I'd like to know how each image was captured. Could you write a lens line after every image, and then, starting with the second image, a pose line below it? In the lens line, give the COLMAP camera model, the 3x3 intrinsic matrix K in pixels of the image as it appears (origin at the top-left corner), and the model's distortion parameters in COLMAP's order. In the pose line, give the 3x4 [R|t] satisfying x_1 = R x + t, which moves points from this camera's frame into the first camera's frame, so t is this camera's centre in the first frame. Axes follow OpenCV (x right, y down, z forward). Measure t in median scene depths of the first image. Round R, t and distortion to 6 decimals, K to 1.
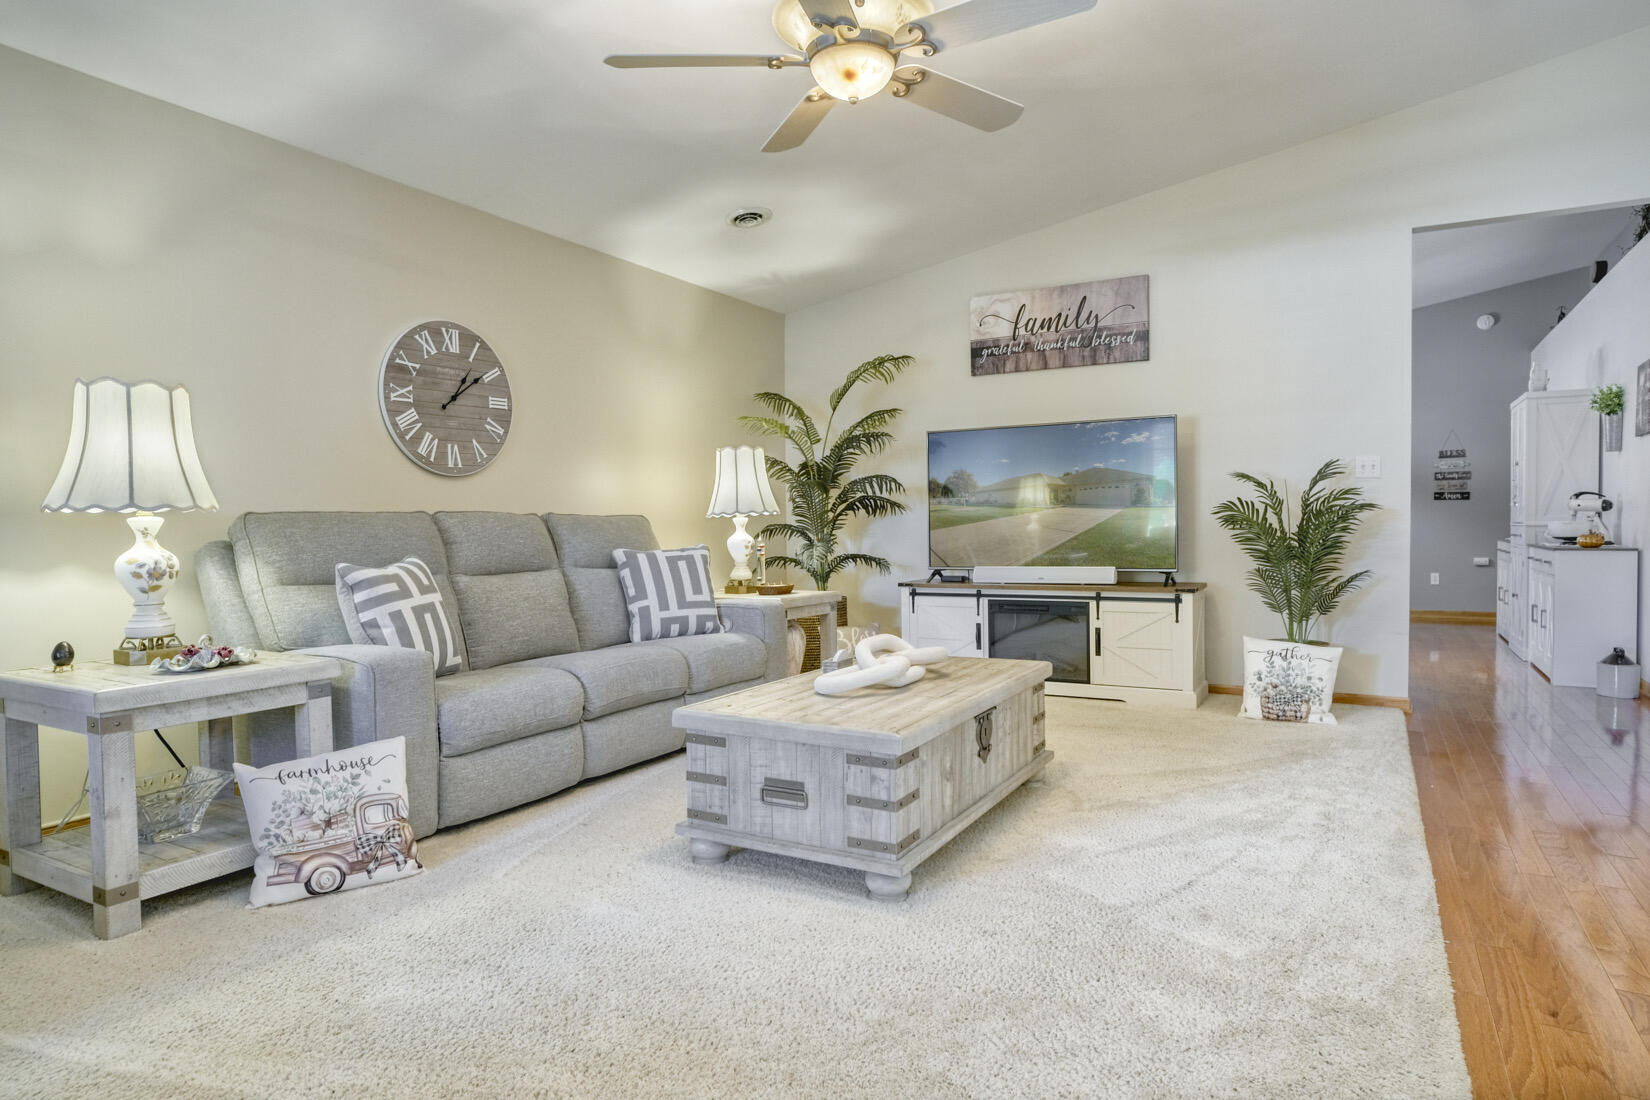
lens RADIAL K [[957.2, 0, 836.9], [0, 957.2, 552.2], [0, 0, 1]] dist [0.001530, -0.000175]
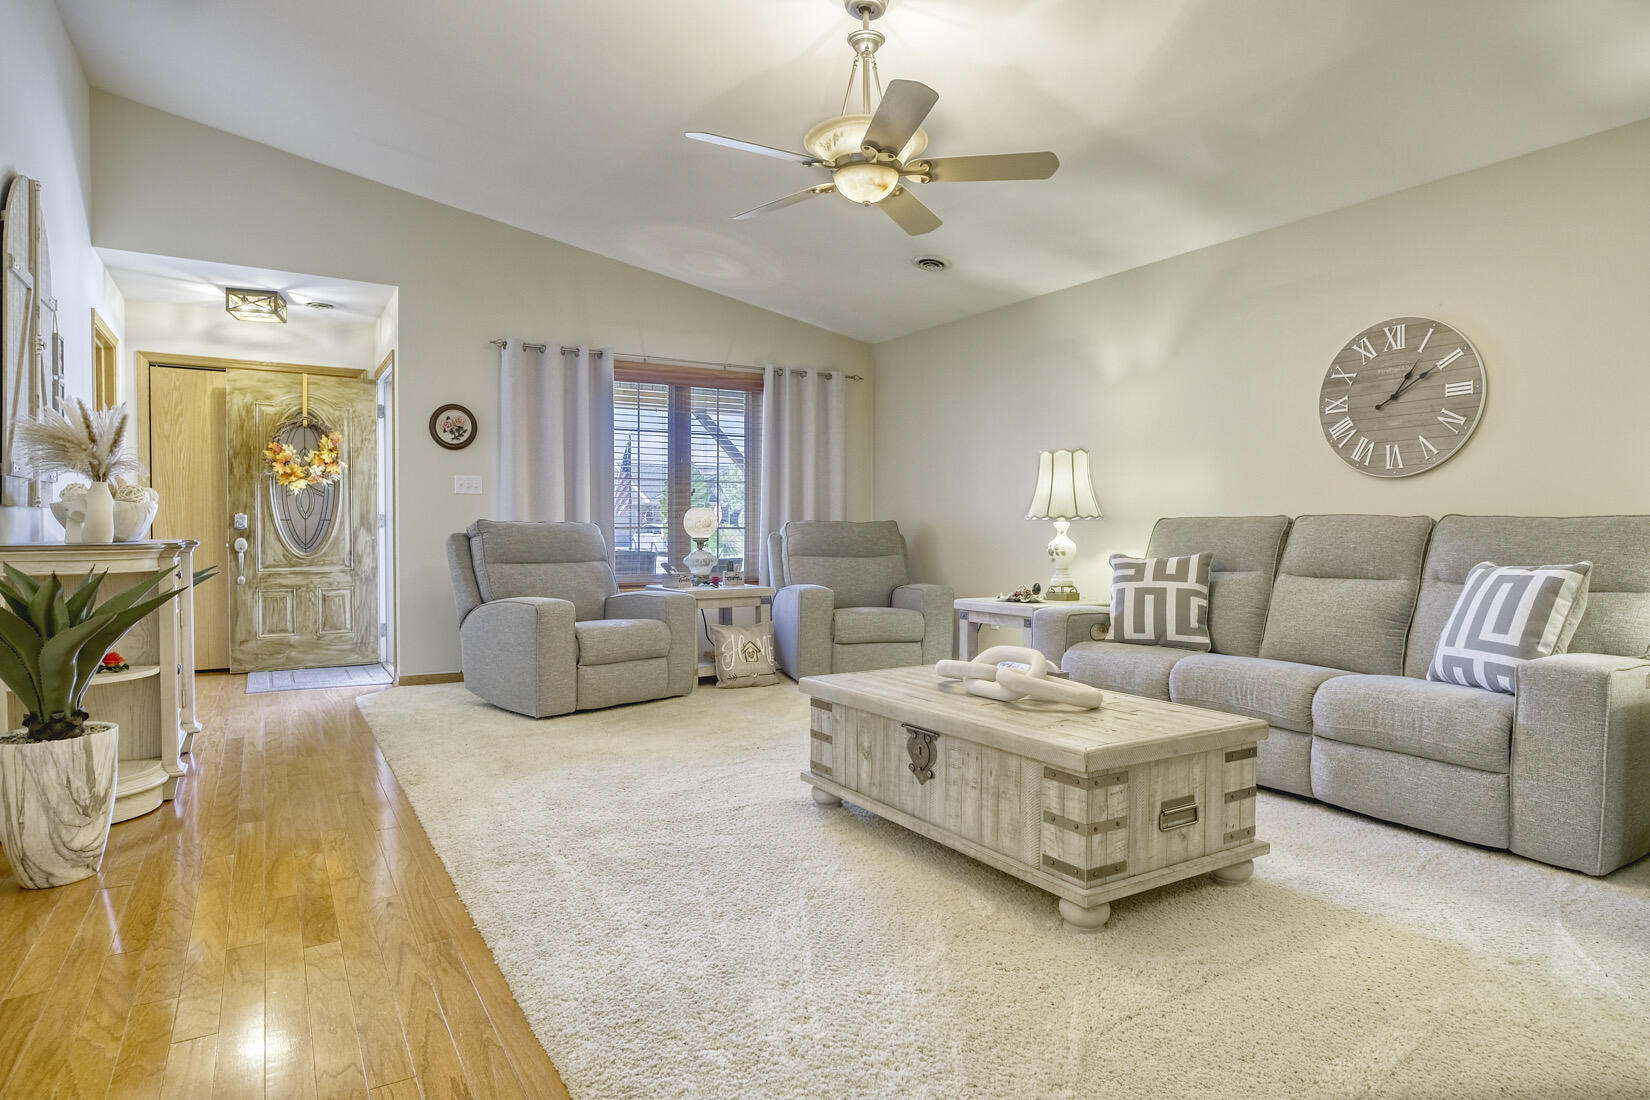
lens RADIAL K [[957.2, 0, 835.2], [0, 957.2, 541.7], [0, 0, 1]] dist [0.001530, -0.000175]
pose [[-0.487777, 0.022850, -0.872669, 0.760810], [-0.024225, 0.998918, 0.039696, -0.041141], [0.872632, 0.040504, -0.486695, 1.031514]]
